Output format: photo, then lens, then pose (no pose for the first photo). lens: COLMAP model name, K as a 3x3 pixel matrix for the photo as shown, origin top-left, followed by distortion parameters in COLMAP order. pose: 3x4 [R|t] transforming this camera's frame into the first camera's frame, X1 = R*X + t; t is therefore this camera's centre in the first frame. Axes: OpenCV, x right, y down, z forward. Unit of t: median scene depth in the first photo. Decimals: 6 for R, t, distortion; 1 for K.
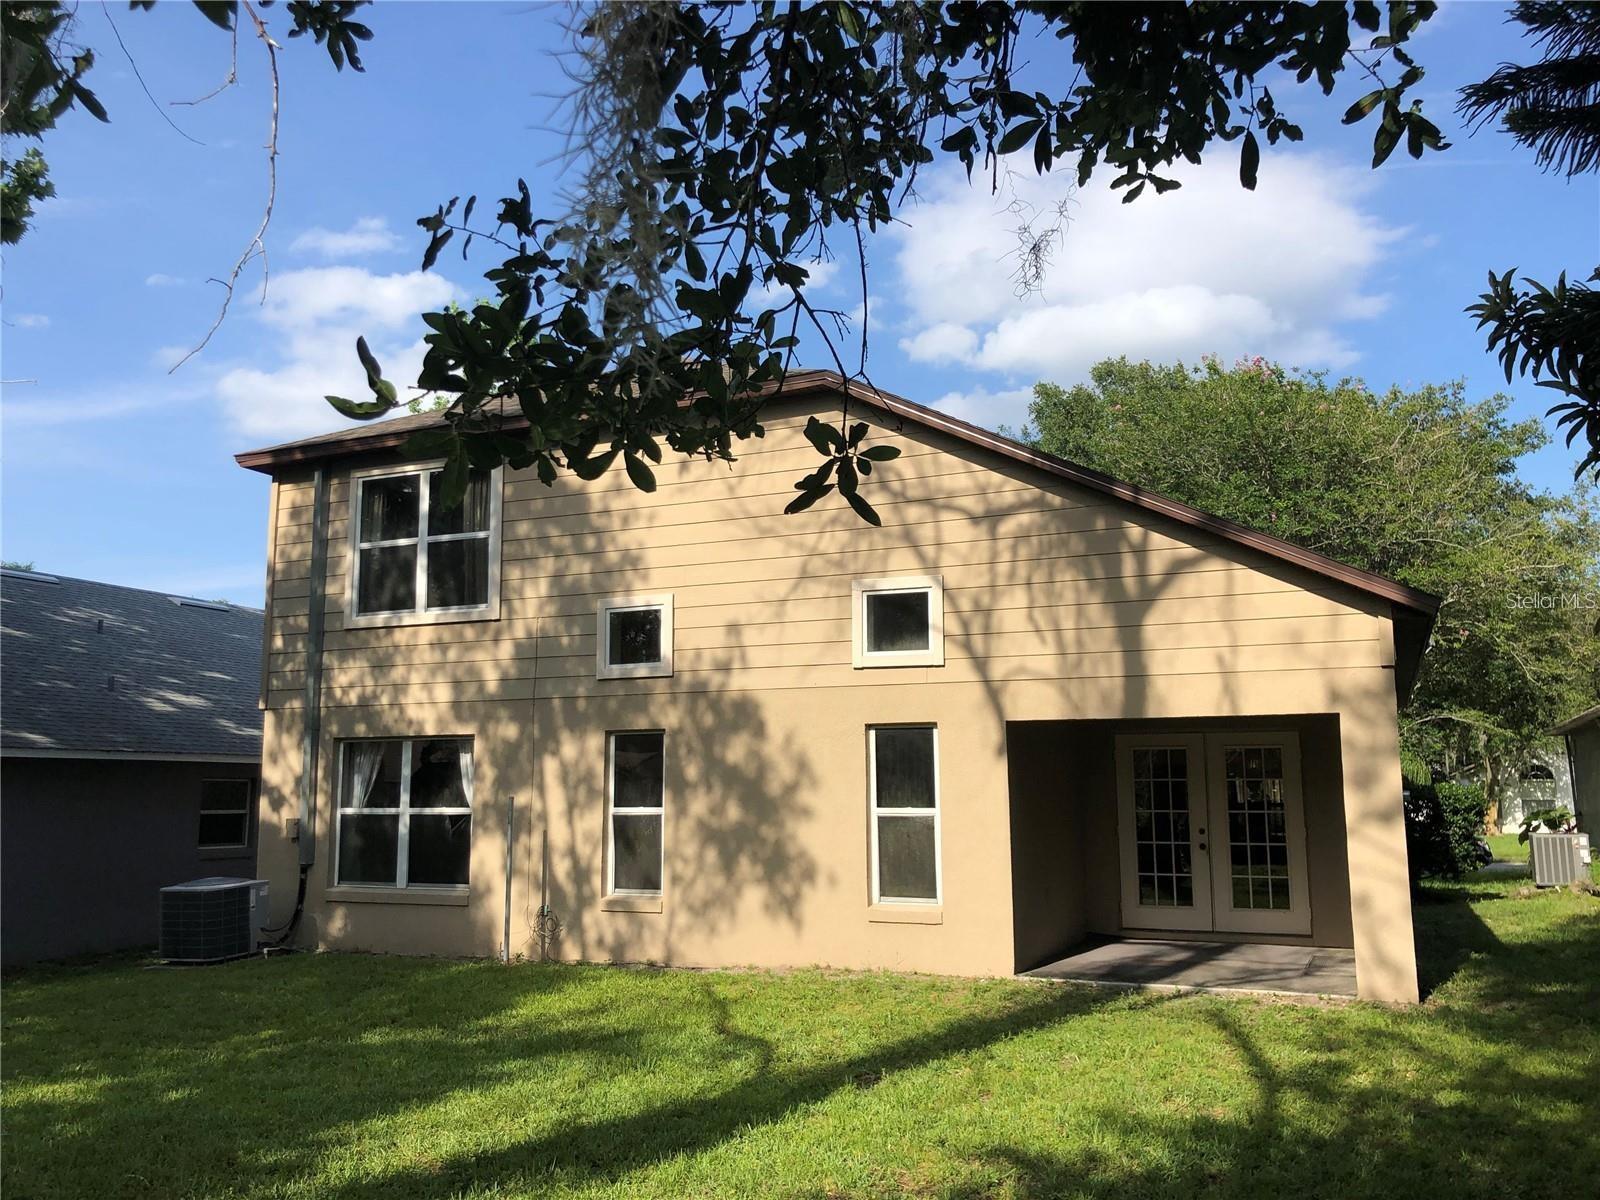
lens RADIAL K [[1311.3, 0, 800.0], [0, 1311.3, 600.0], [0, 0, 1]] dist [0.049531, -0.072907]
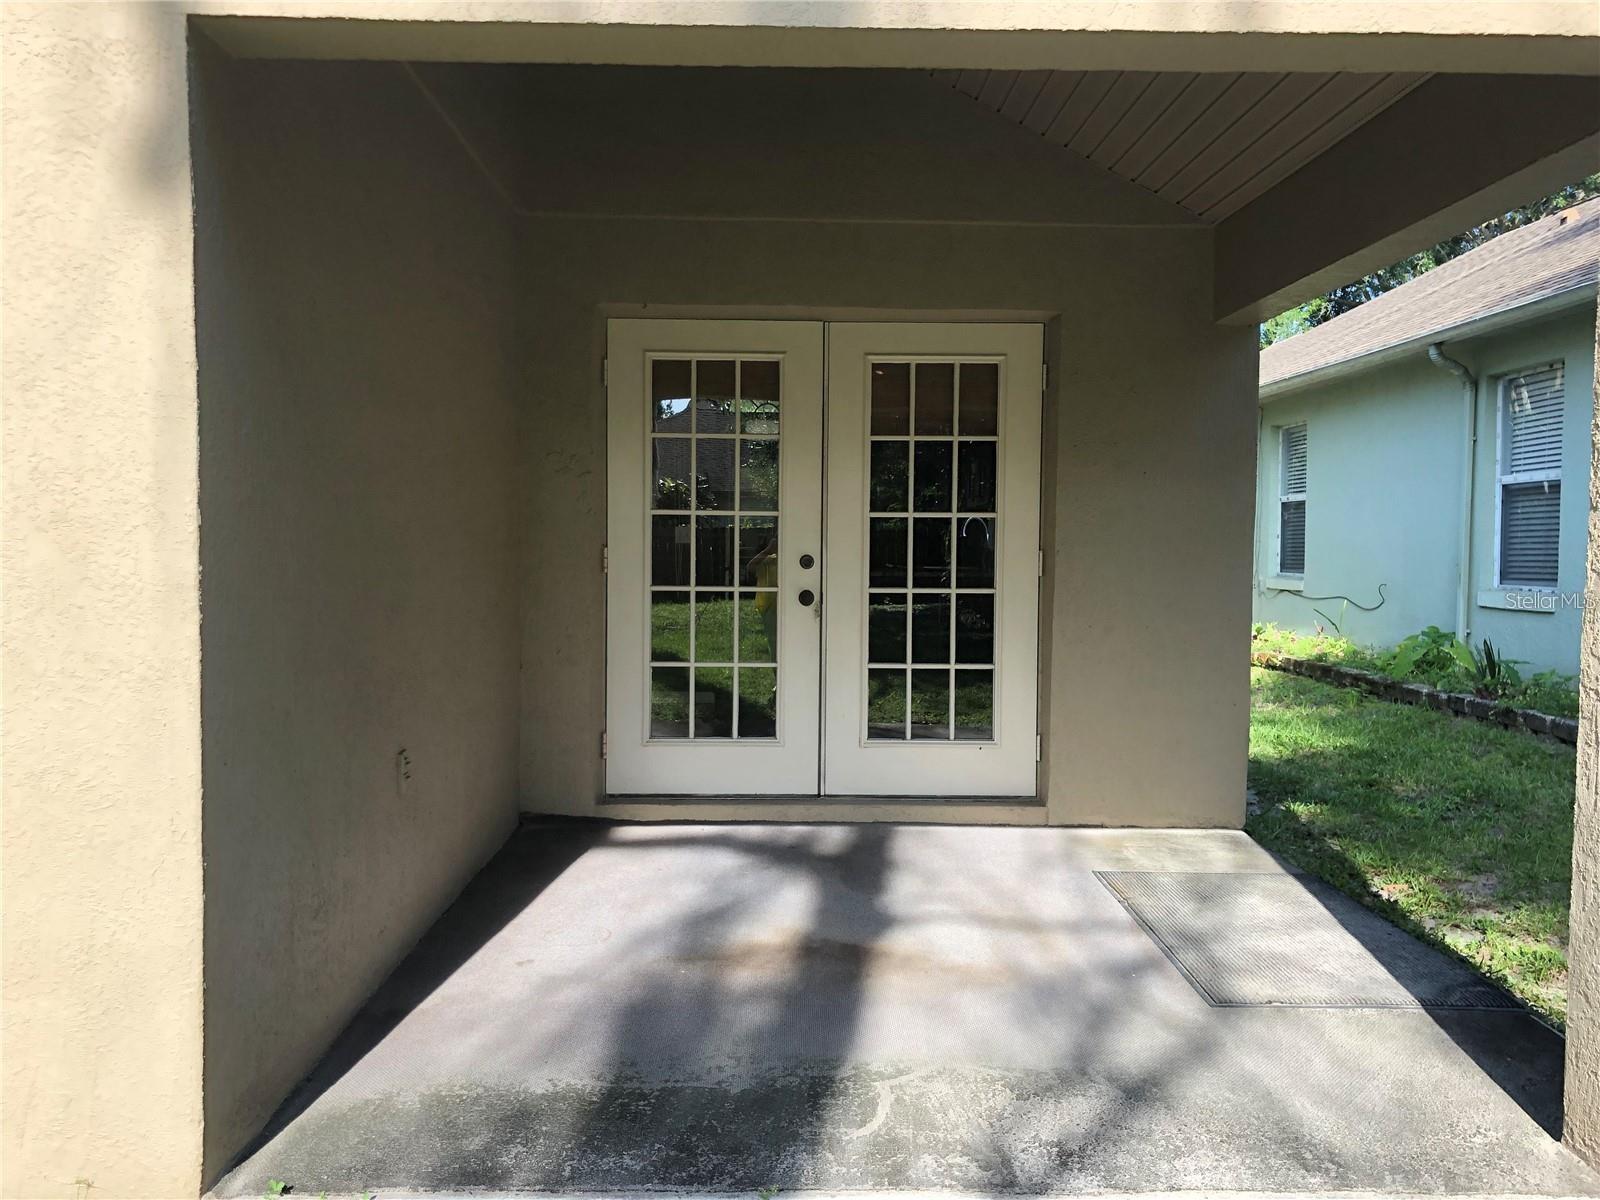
lens RADIAL K [[1311.3, 0, 800.0], [0, 1311.3, 600.0], [0, 0, 1]] dist [0.049531, -0.072907]
pose [[0.908697, -0.007168, 0.417395, 0.130308], [-0.074899, 0.980829, 0.179903, 0.113430], [-0.410682, -0.194740, 0.890739, 0.632000]]
